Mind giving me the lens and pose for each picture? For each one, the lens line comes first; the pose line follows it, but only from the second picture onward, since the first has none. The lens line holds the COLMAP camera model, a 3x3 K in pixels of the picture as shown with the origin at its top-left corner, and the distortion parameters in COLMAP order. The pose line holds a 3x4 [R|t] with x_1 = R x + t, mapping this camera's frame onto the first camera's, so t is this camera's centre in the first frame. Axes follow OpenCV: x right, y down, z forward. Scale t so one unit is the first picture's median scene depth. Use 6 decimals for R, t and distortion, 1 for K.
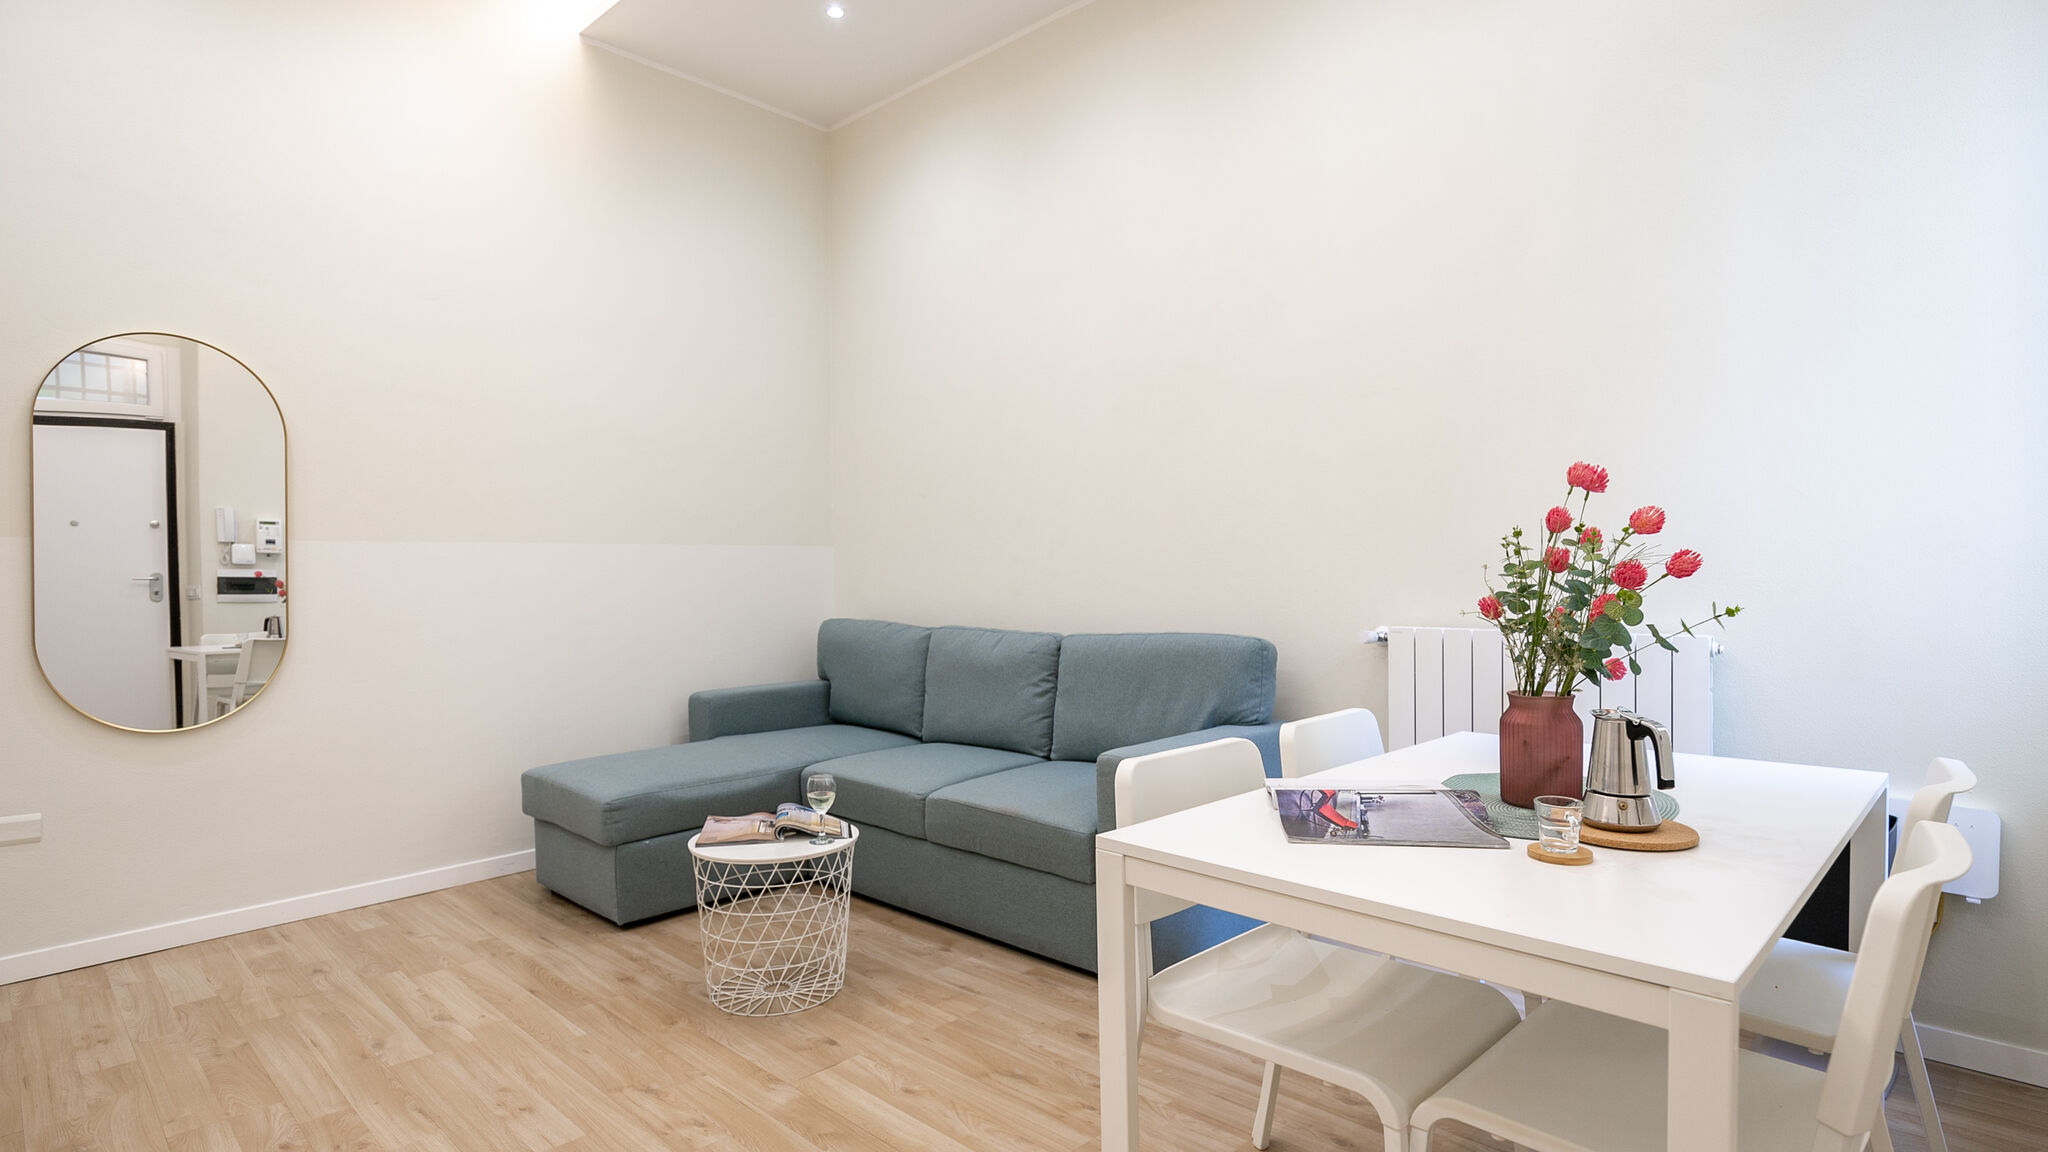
lens RADIAL K [[1036.2, 0, 1041.3], [0, 1036.2, 591.3], [0, 0, 1]] dist [-0.007264, 0.001449]
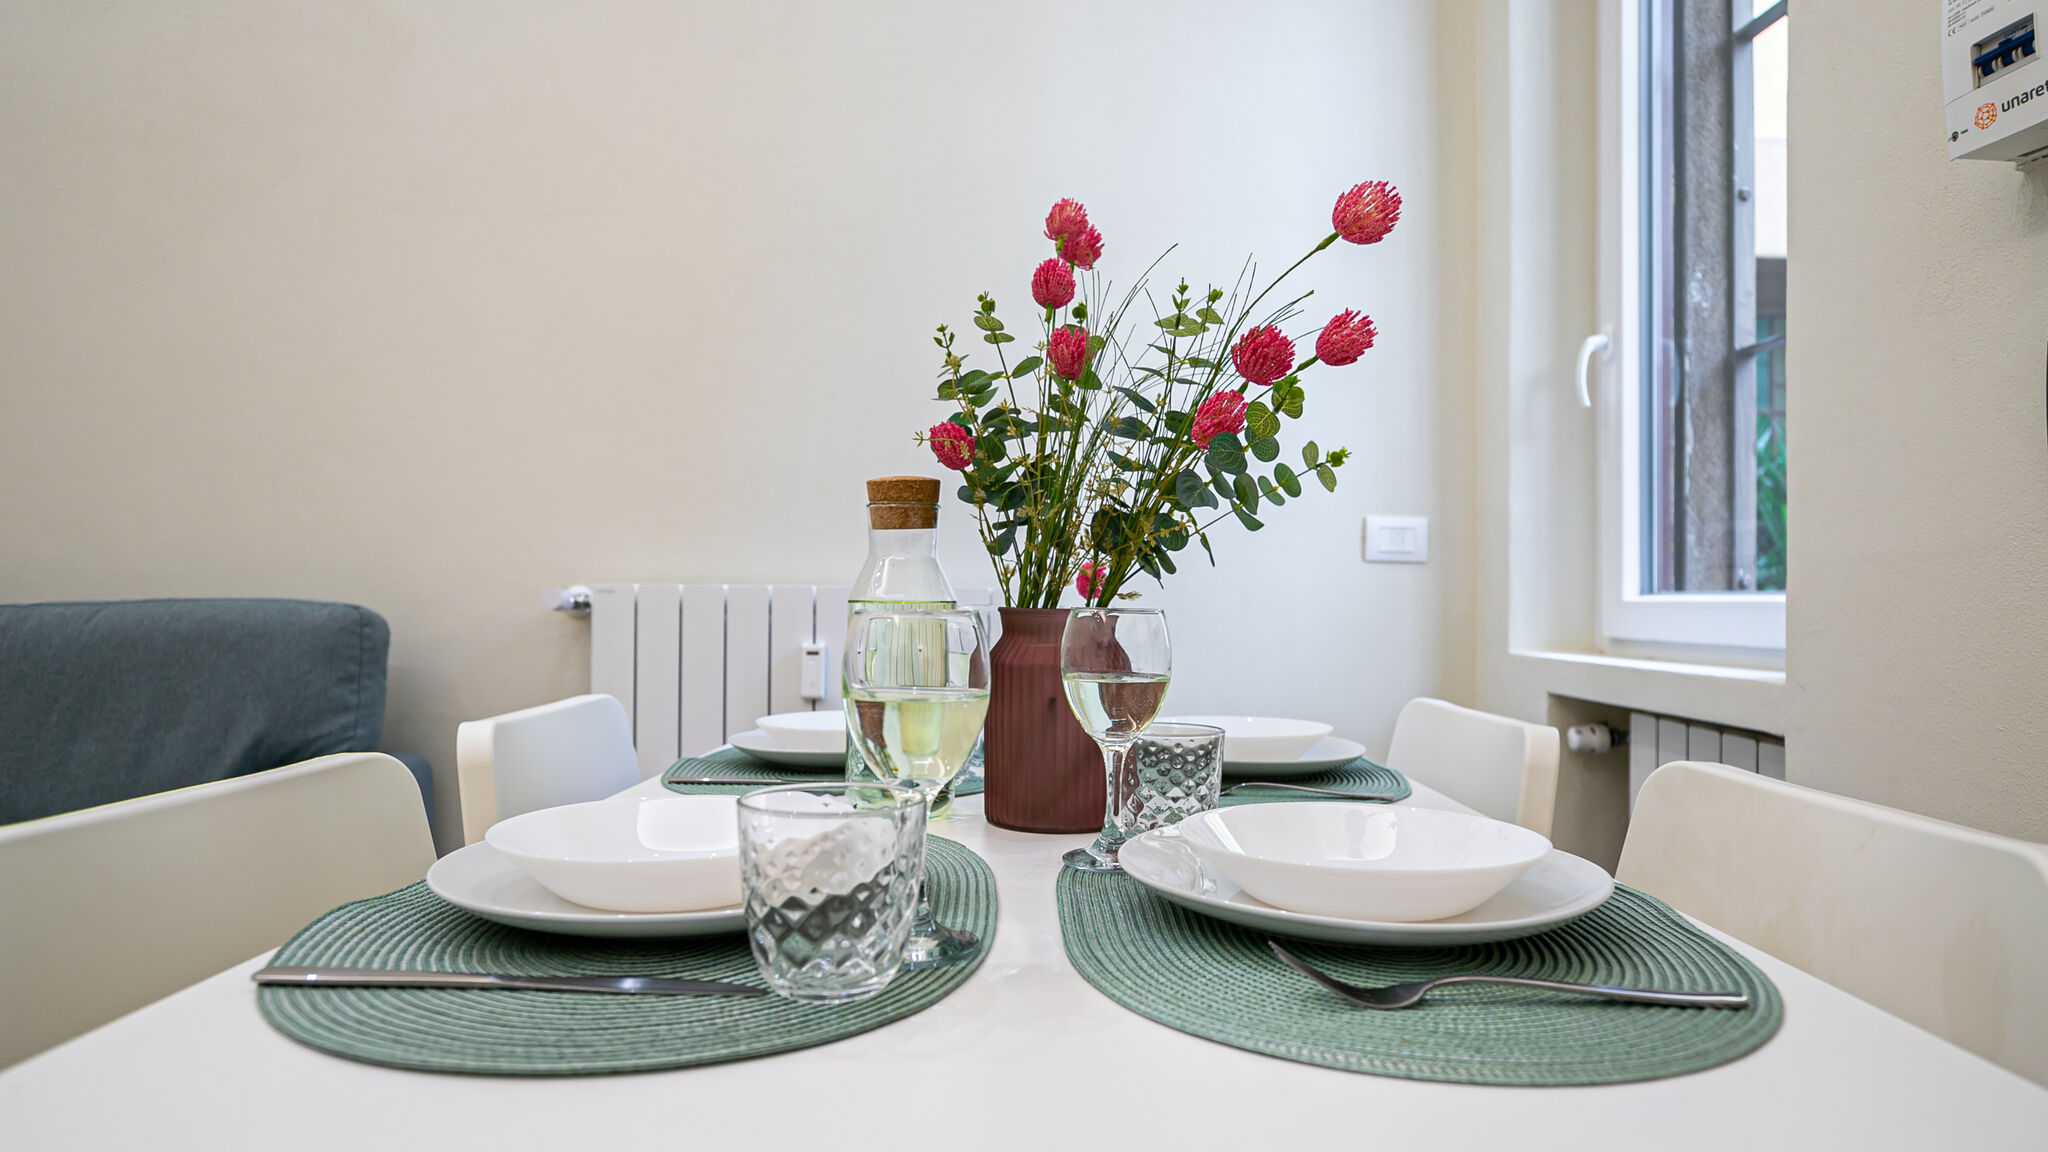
lens RADIAL K [[1166.4, 0, 1044.2], [0, 1166.4, 592.4], [0, 0, 1]] dist [-0.020547, 0.004351]
pose [[0.714455, 0.019731, 0.699403, 0.045381], [-0.002750, 0.999674, -0.025394, 0.059916], [-0.699676, 0.016219, 0.714276, 0.336818]]
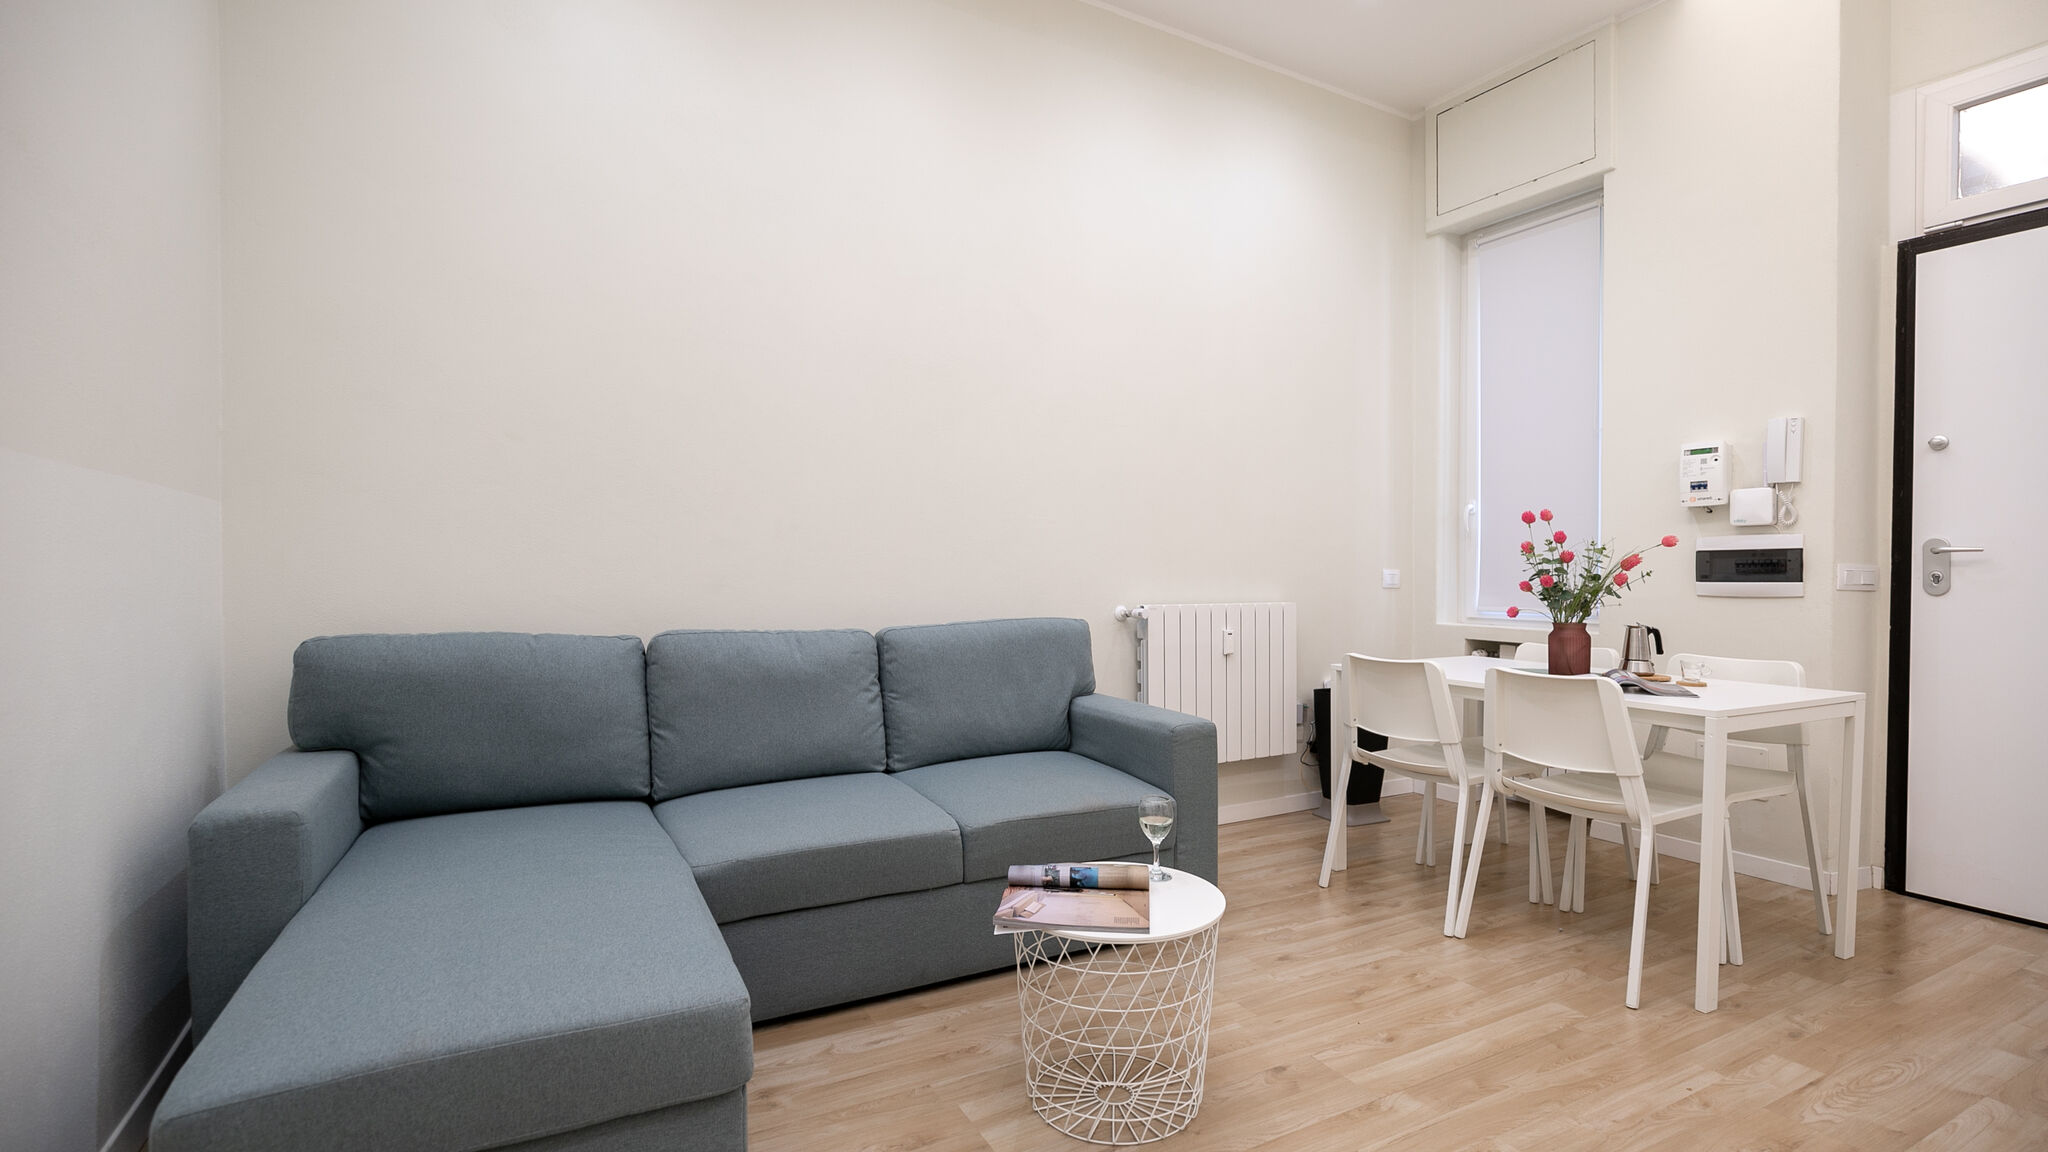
lens RADIAL K [[941.2, 0, 1028.7], [0, 941.2, 581.3], [0, 0, 1]] dist [-0.008422, 0.000541]
pose [[0.307895, 0.001340, 0.951419, -0.915456], [0.009978, 0.999939, -0.004637, 0.007737], [-0.951368, 0.010921, 0.307863, 0.825258]]
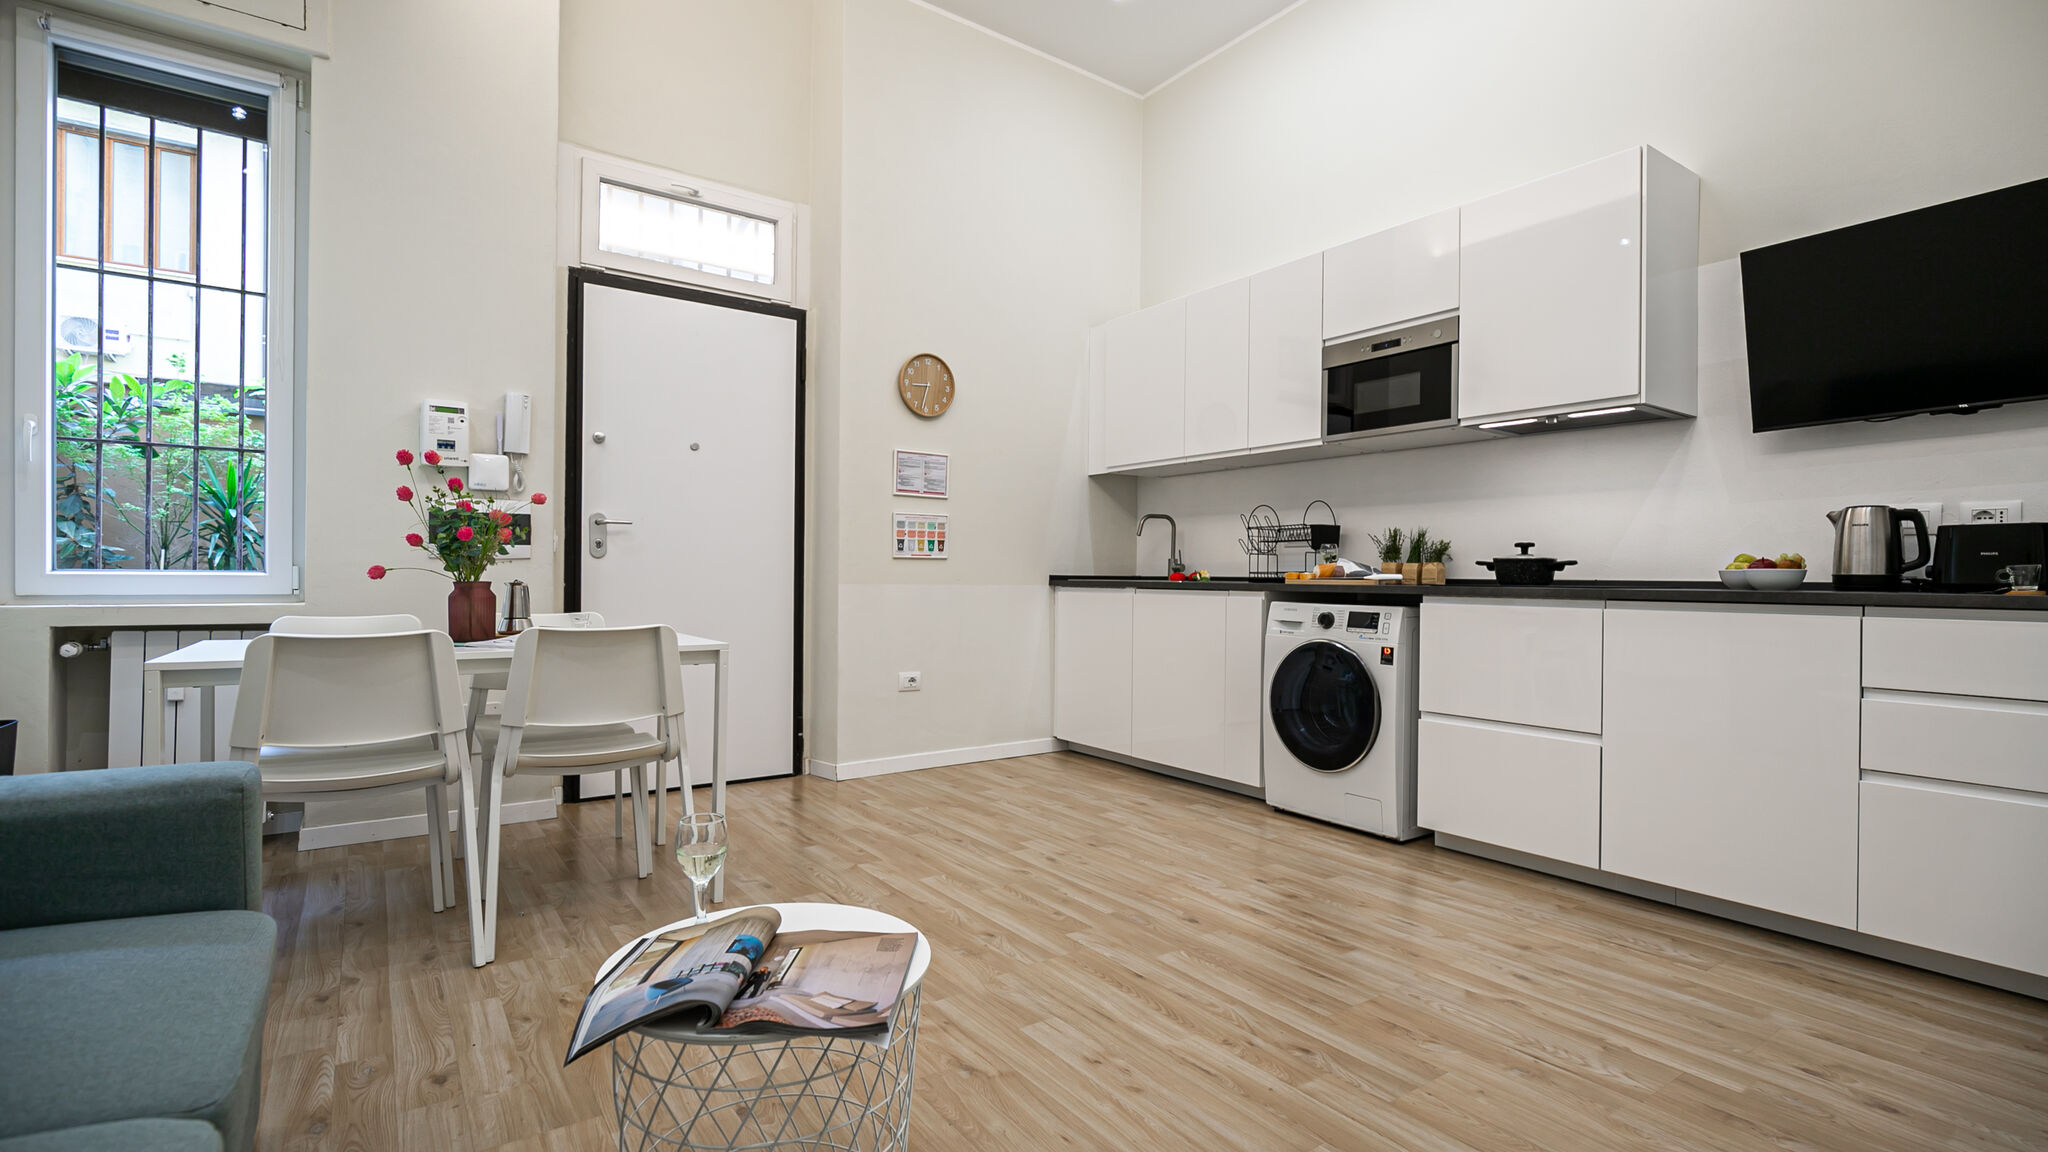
lens RADIAL K [[941.2, 0, 1048.5], [0, 941.2, 578.7], [0, 0, 1]] dist [-0.008422, 0.000541]
pose [[-0.983085, 0.002961, 0.183126, -0.469927], [0.006929, 0.999755, 0.021033, 0.036718], [-0.183019, 0.021947, -0.982864, 1.398094]]
